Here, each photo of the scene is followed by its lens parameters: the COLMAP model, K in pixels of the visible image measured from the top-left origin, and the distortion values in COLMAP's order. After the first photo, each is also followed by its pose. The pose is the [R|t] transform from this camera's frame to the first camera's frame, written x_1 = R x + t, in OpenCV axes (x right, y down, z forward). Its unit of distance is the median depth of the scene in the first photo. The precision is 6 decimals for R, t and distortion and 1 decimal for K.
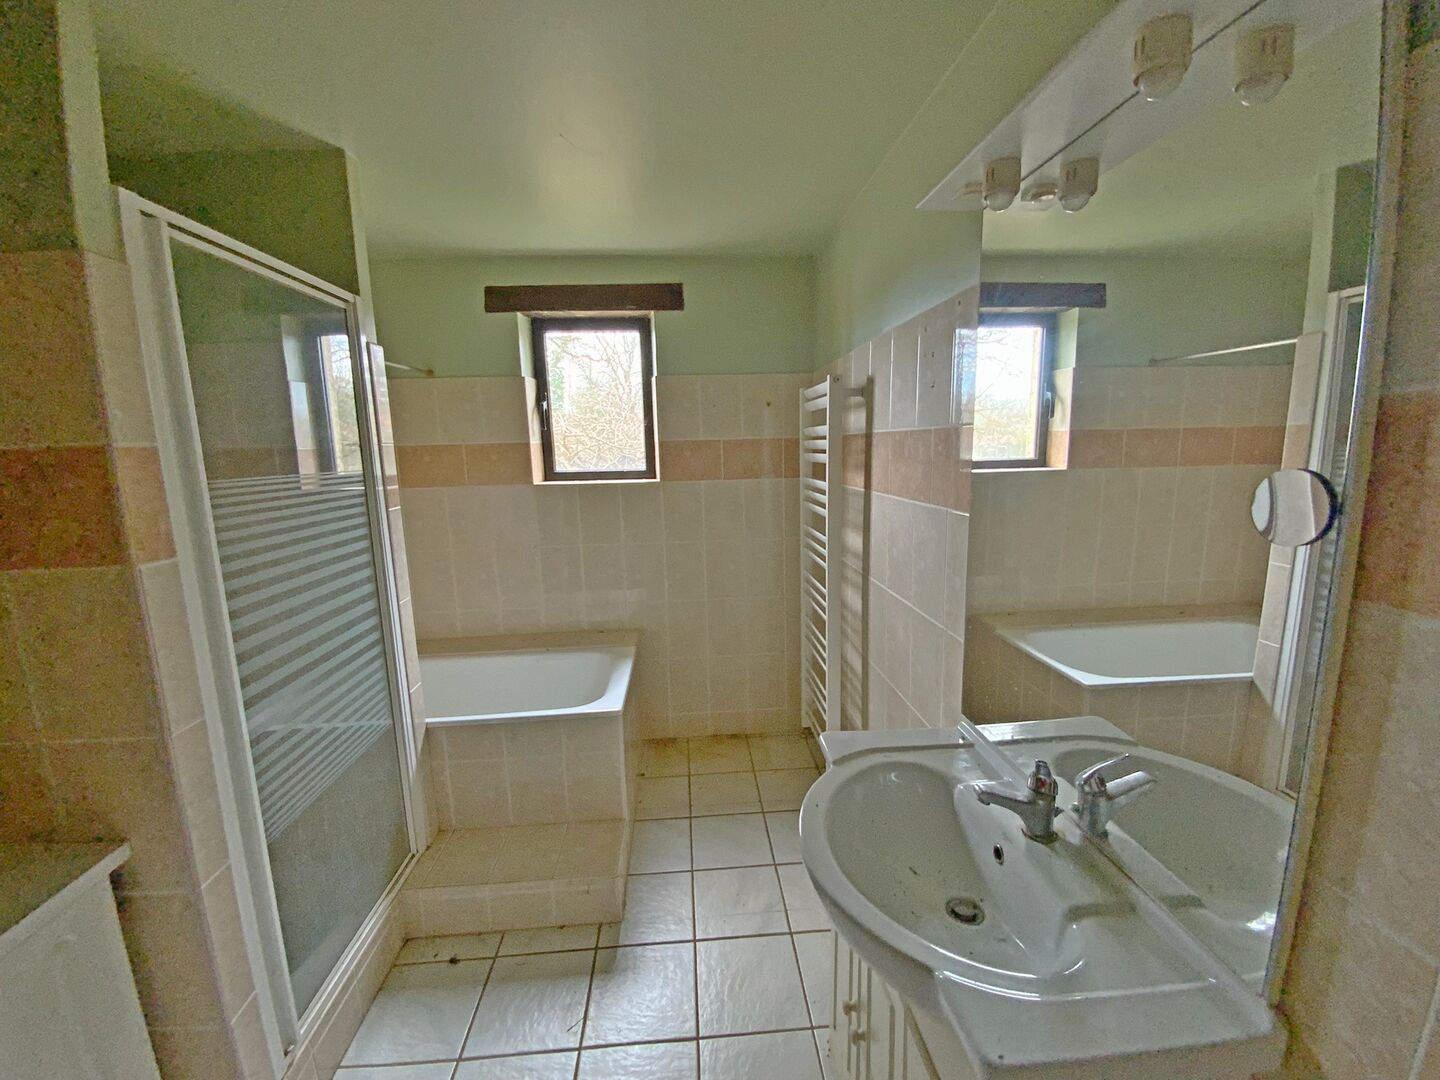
lens RADIAL K [[583.8, 0, 724.6], [0, 583.8, 538.0], [0, 0, 1]] dist [0.025701, -0.017915]
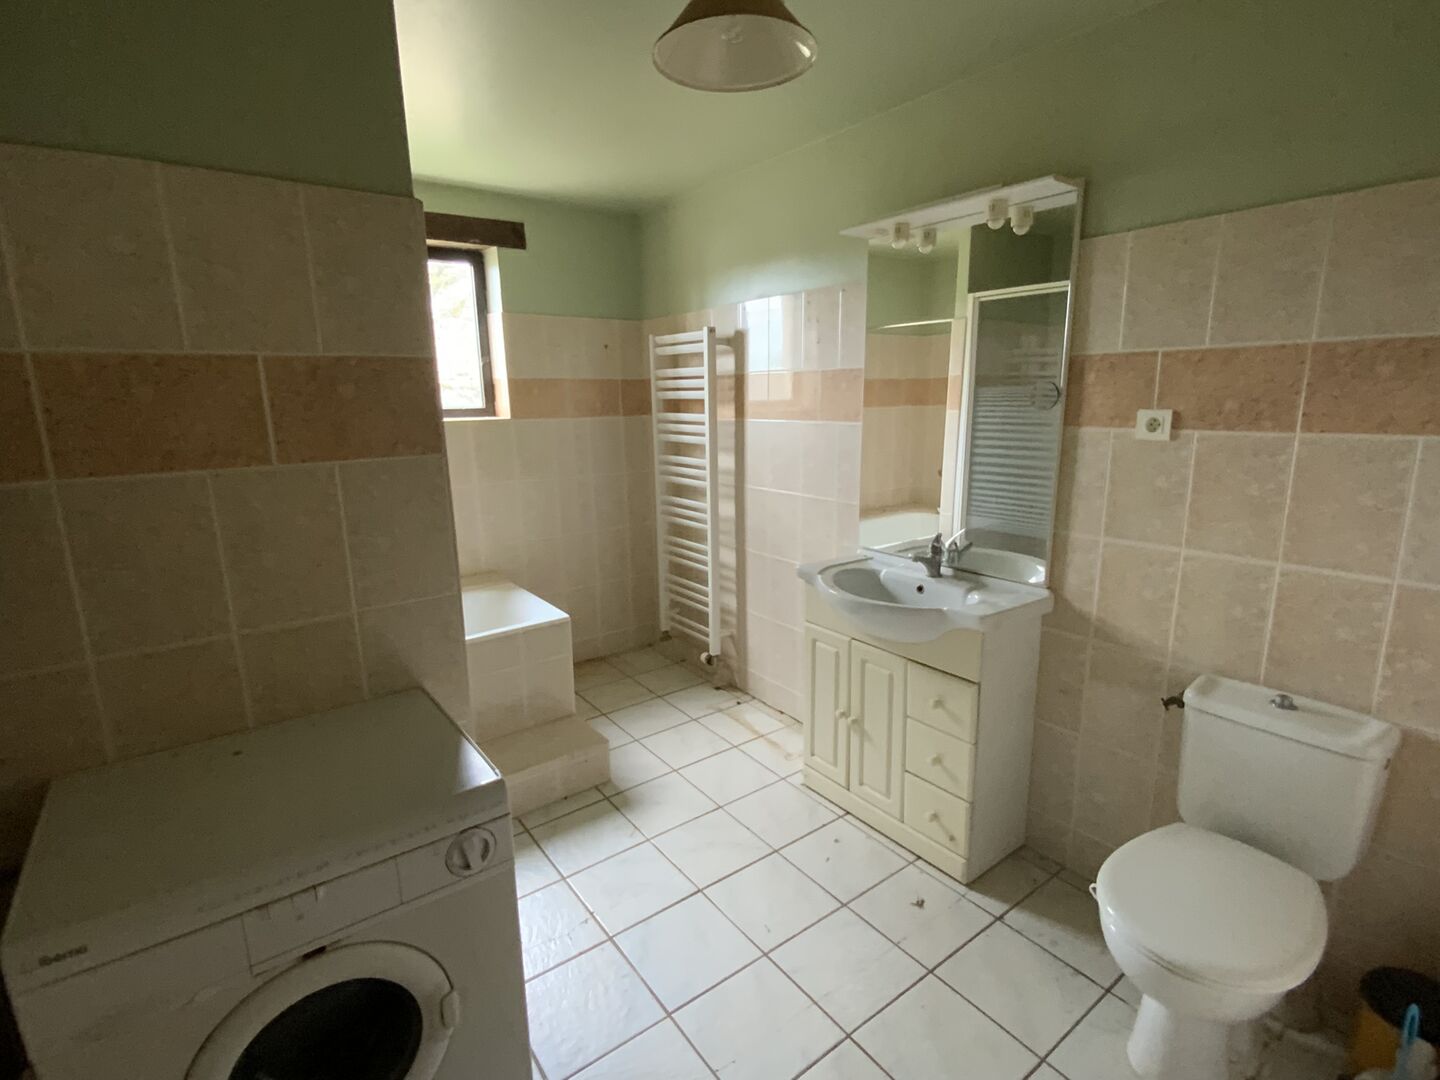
lens RADIAL K [[701.9, 0, 720.0], [0, 701.9, 540.0], [0, 0, 1]] dist [0.025679, -0.000053]
pose [[0.846860, -0.098617, 0.522592, -0.617045], [0.079942, 0.995097, 0.058236, 0.089743], [-0.525773, -0.007541, 0.850591, -0.295884]]
